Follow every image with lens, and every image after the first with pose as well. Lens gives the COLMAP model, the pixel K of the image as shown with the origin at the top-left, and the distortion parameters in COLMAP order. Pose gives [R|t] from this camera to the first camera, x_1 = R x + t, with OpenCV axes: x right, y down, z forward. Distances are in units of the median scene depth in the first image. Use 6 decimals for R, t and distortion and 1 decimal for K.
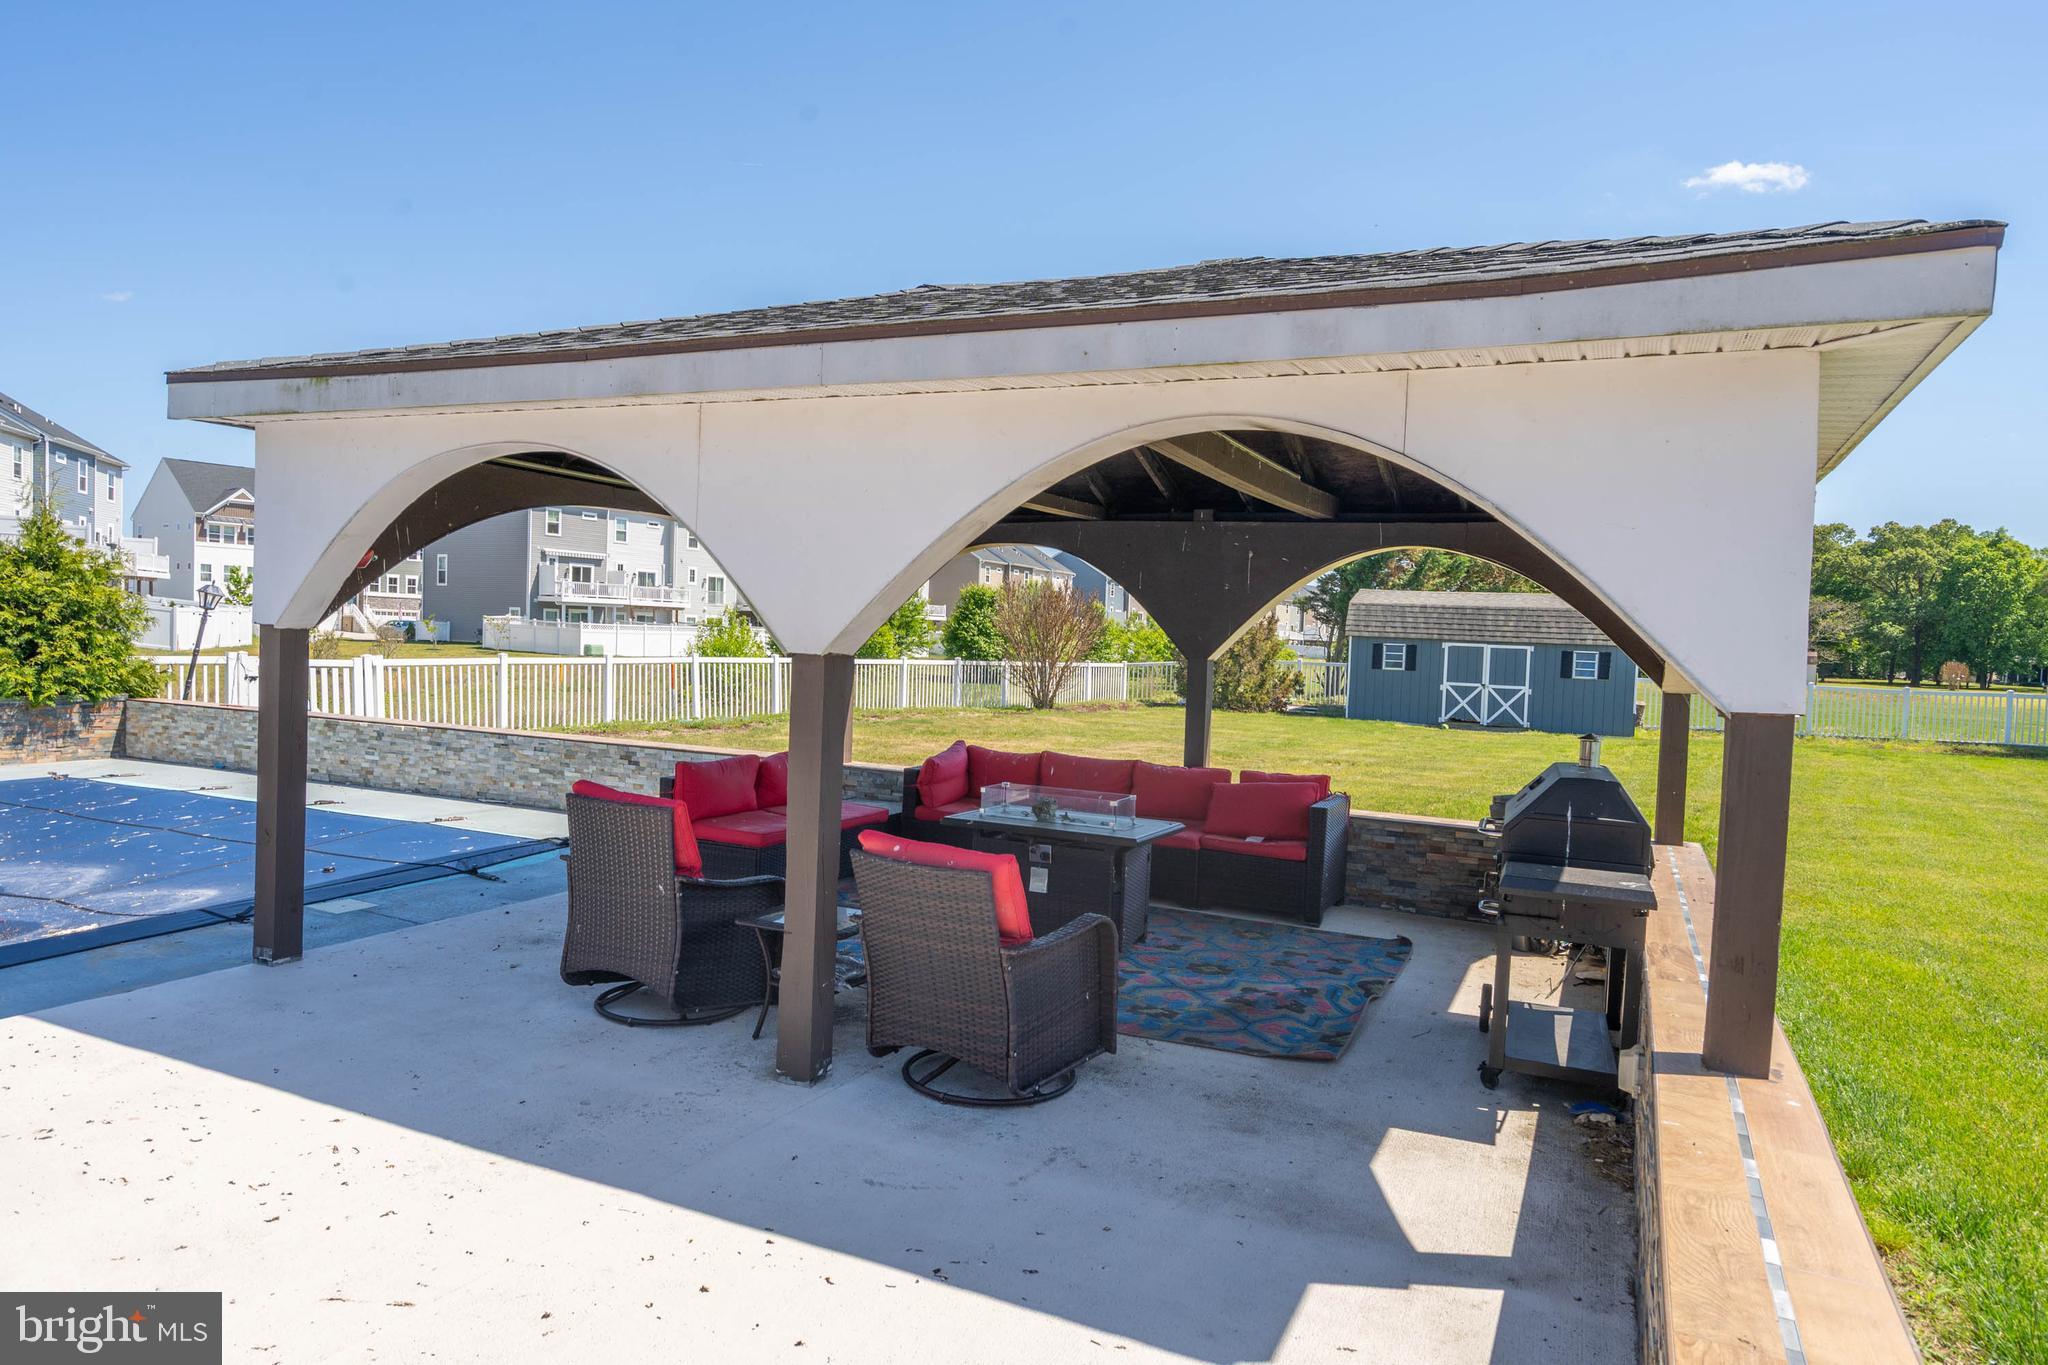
lens RADIAL K [[1247.1, 0, 1024.0], [0, 1247.1, 682.5], [0, 0, 1]] dist [0.004559, 0.002910]
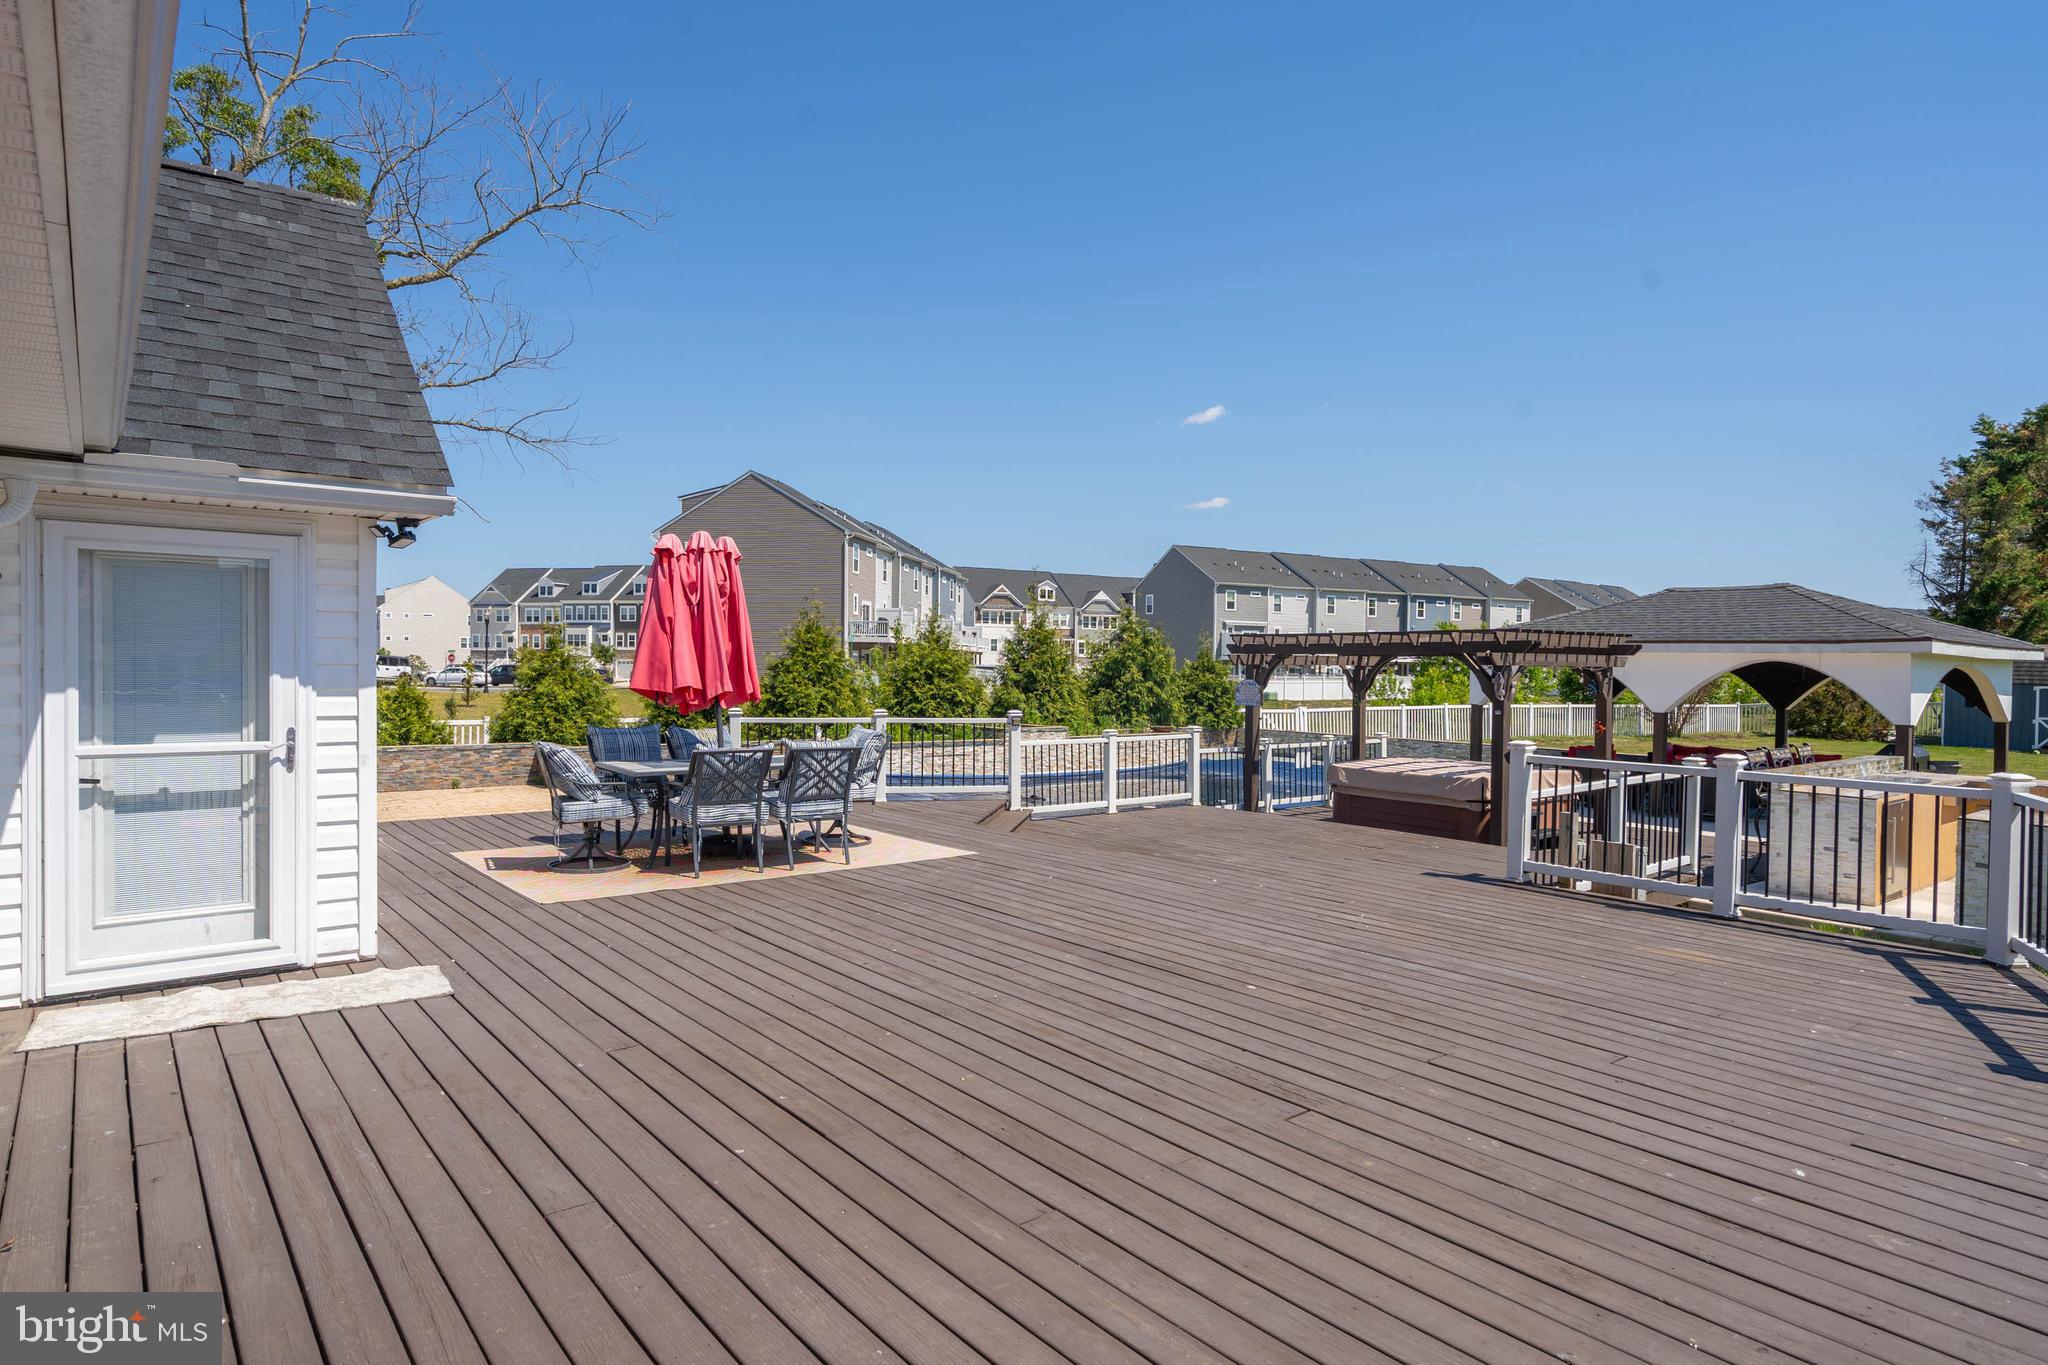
lens RADIAL K [[1134.0, 0, 1024.0], [0, 1134.0, 682.5], [0, 0, 1]] dist [-0.000245, 0.000634]
pose [[0.888256, -0.018885, -0.458961, -0.016222], [0.003693, 0.999416, -0.033976, -0.000148], [0.459334, 0.028485, 0.887807, -0.168898]]
